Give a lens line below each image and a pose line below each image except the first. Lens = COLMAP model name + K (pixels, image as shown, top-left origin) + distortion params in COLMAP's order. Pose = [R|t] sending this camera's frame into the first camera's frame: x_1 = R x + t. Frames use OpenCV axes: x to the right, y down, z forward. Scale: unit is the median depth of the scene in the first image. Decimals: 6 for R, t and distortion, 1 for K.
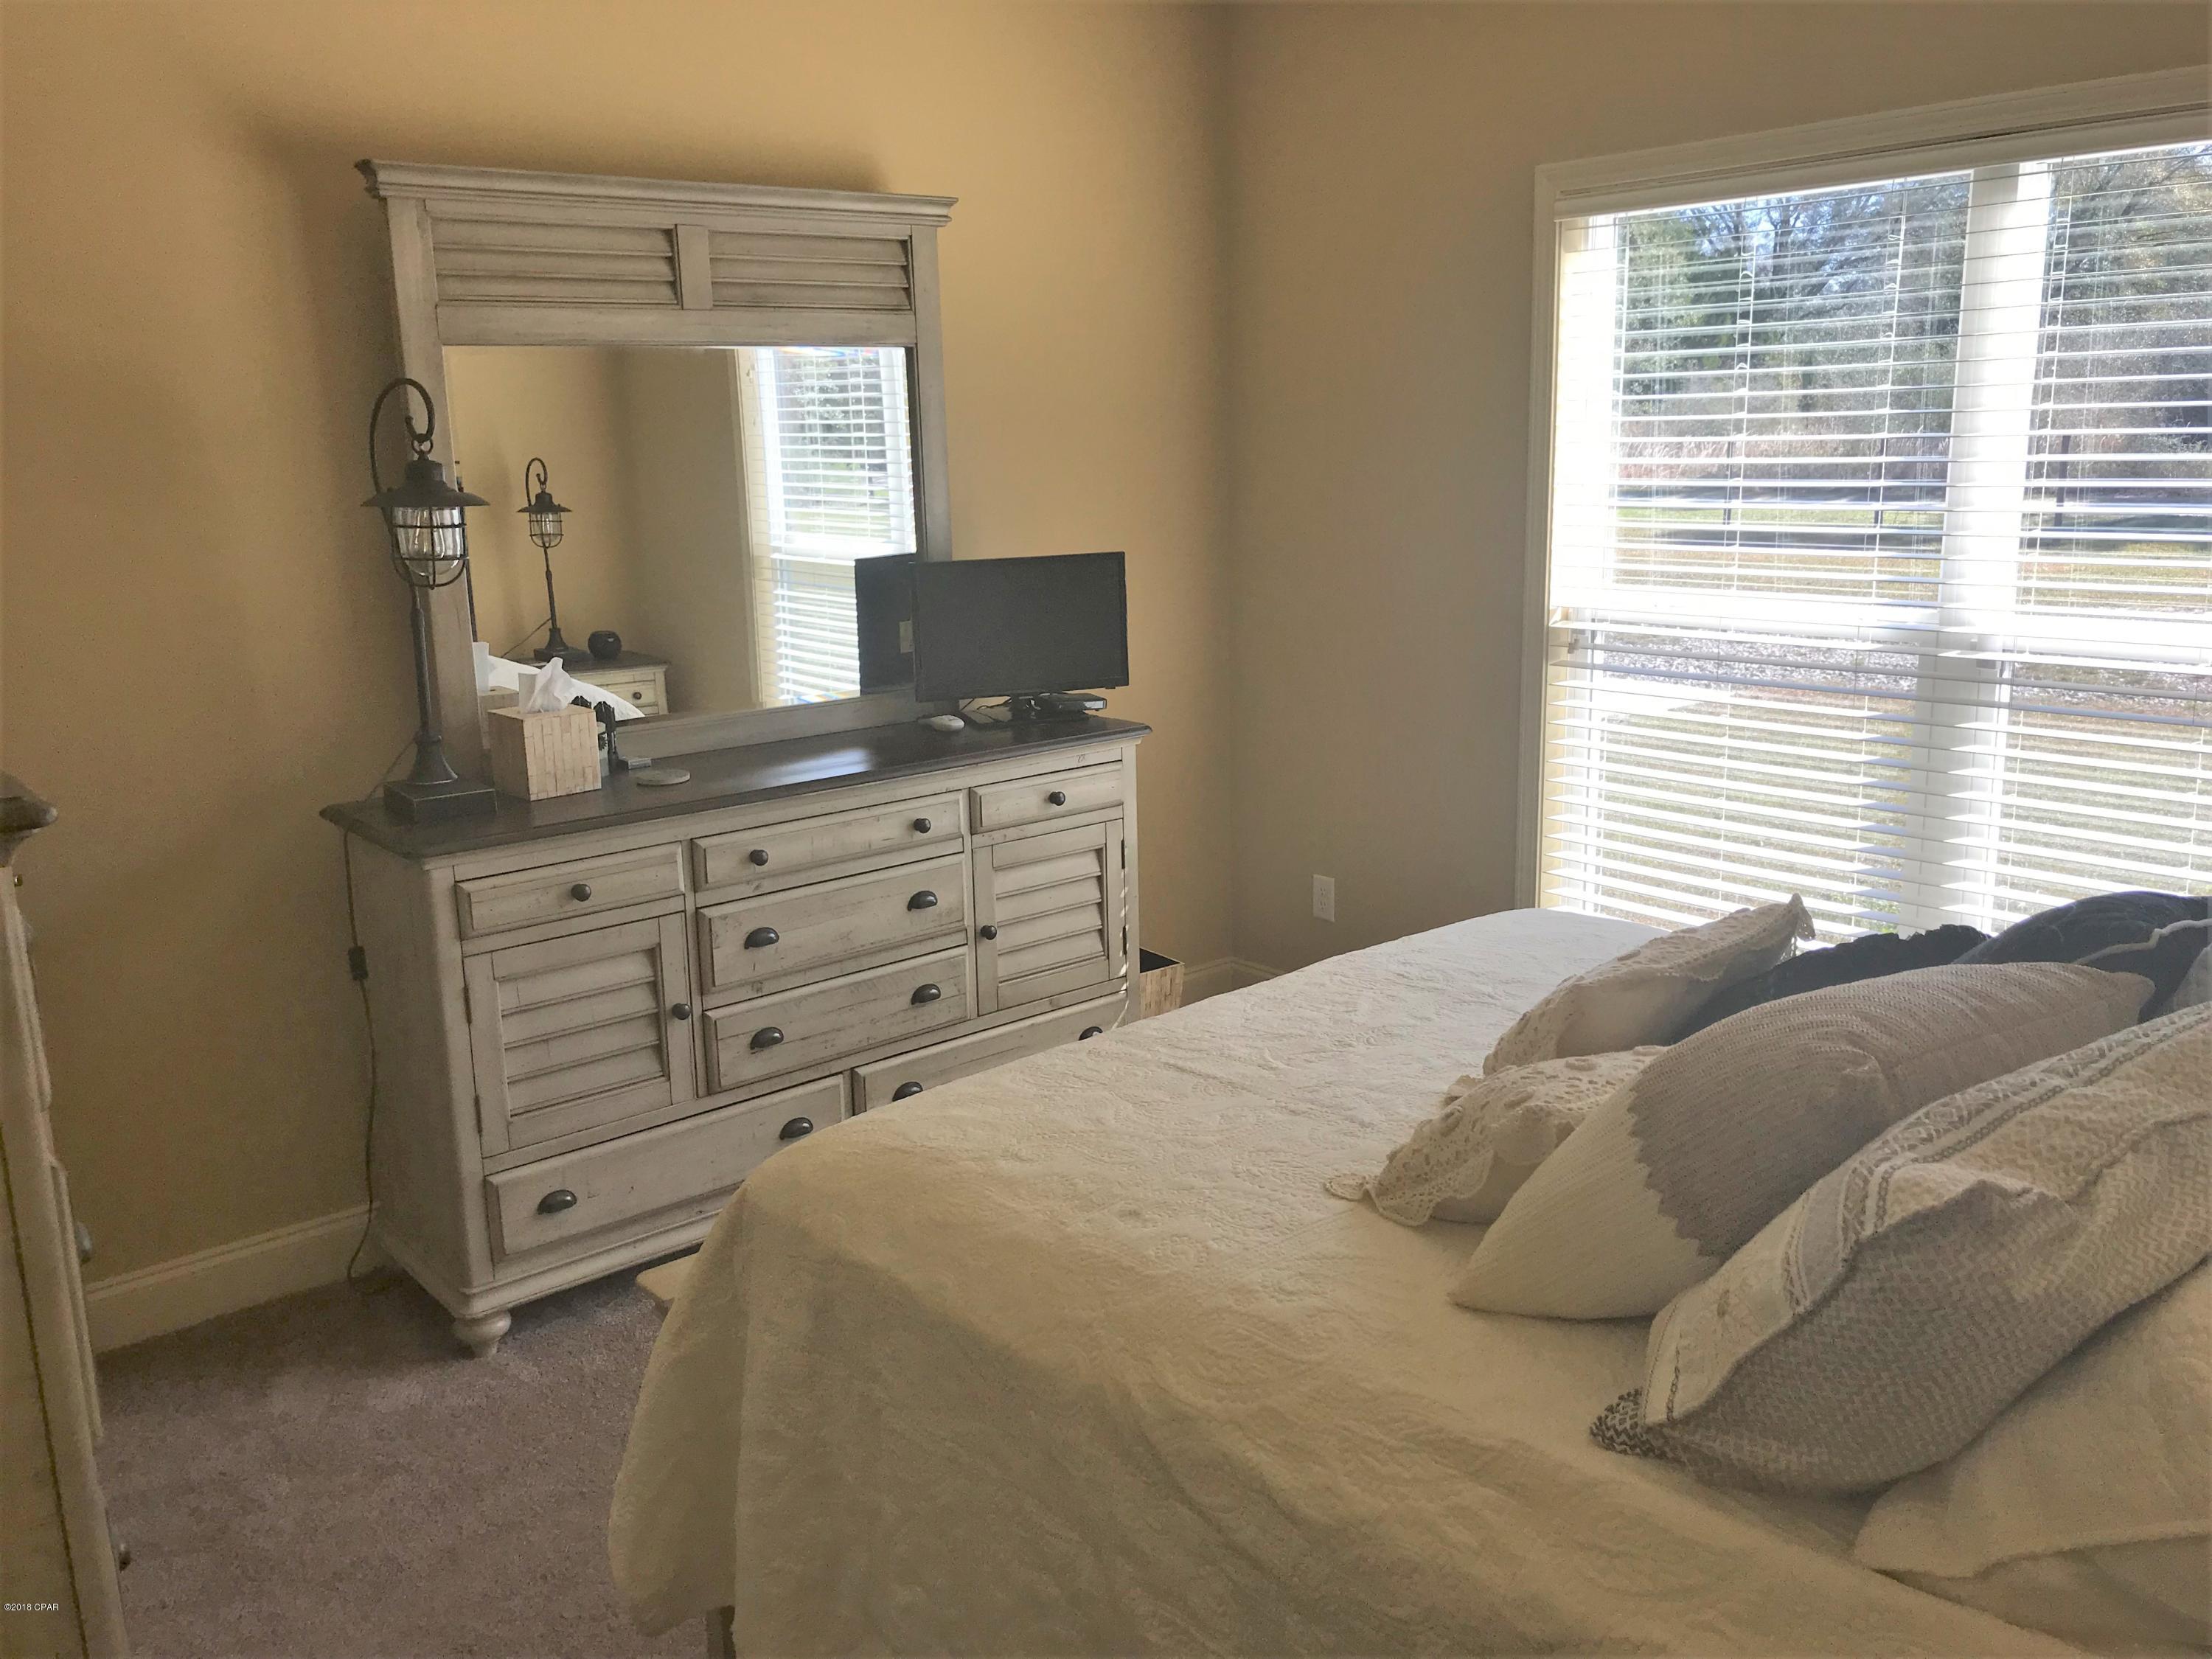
lens RADIAL K [[1837.3, 0, 1106.0], [0, 1837.3, 829.5], [0, 0, 1]] dist [0.008415, 0.006706]
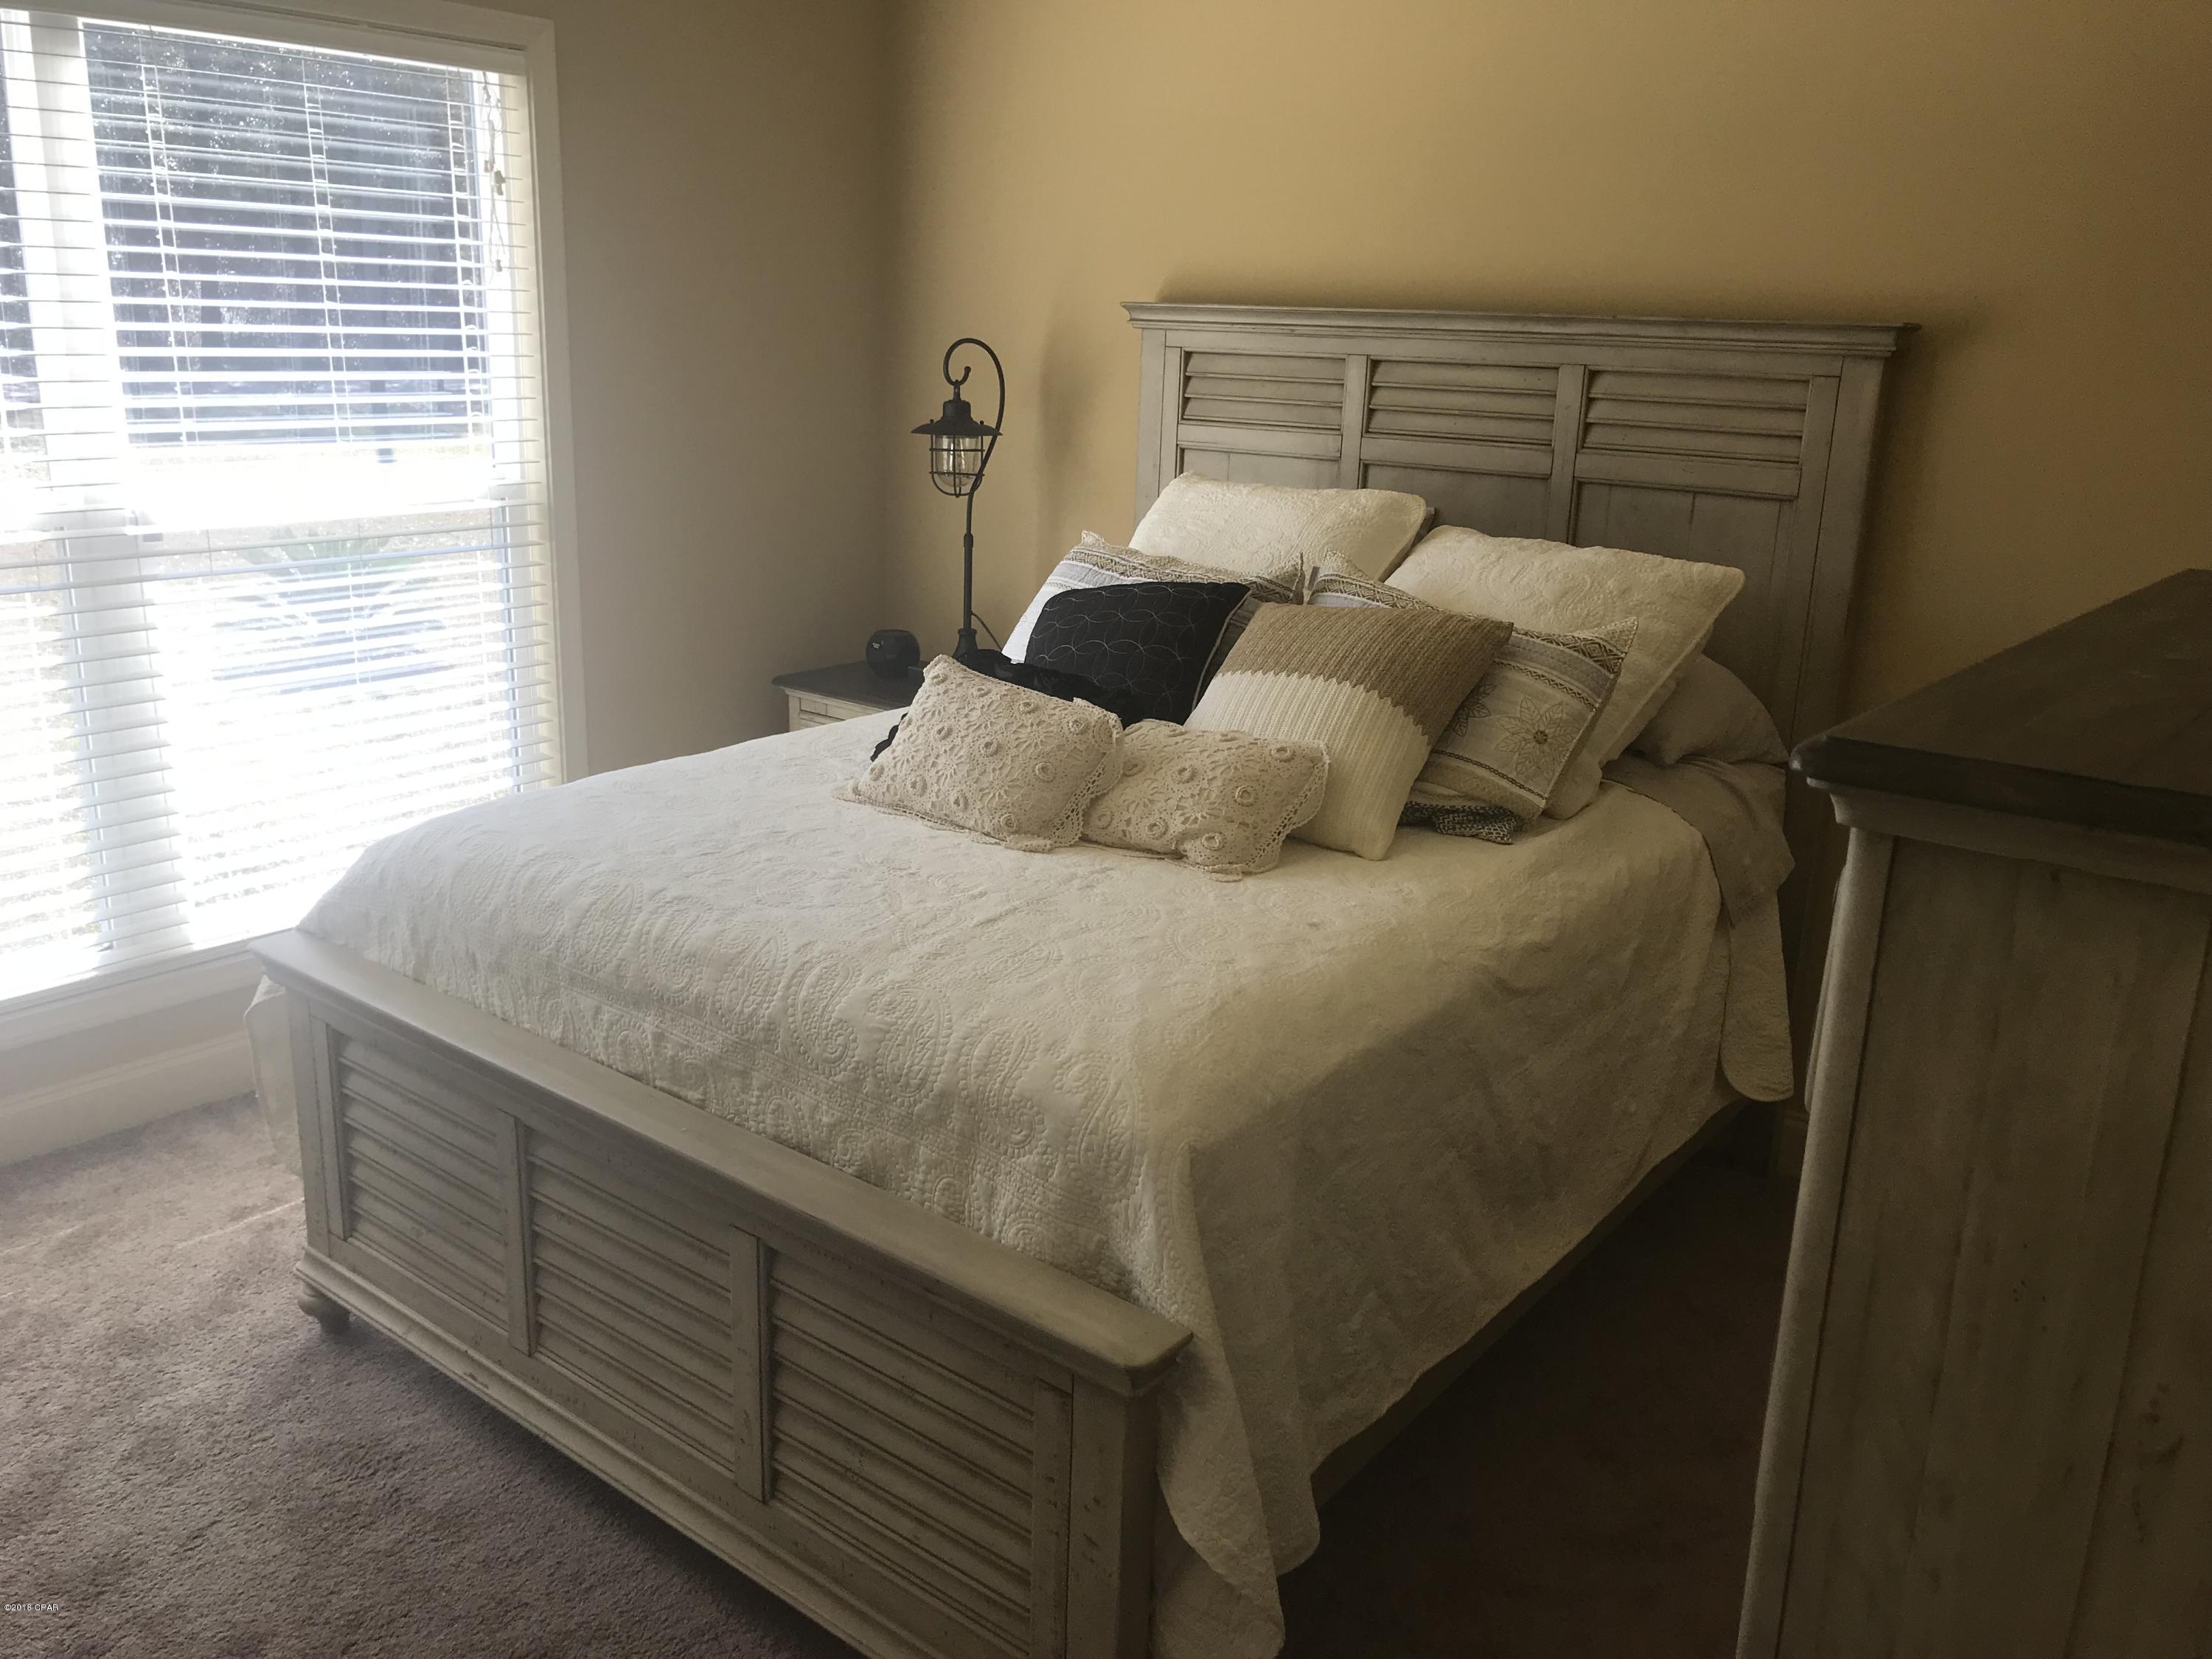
lens RADIAL K [[1837.3, 0, 1106.0], [0, 1837.3, 829.5], [0, 0, 1]] dist [0.008415, 0.006706]
pose [[-0.175605, -0.266065, 0.947825, -0.974594], [0.195107, 0.934283, 0.298412, -0.224926], [-0.964933, 0.237330, -0.112154, 1.055817]]
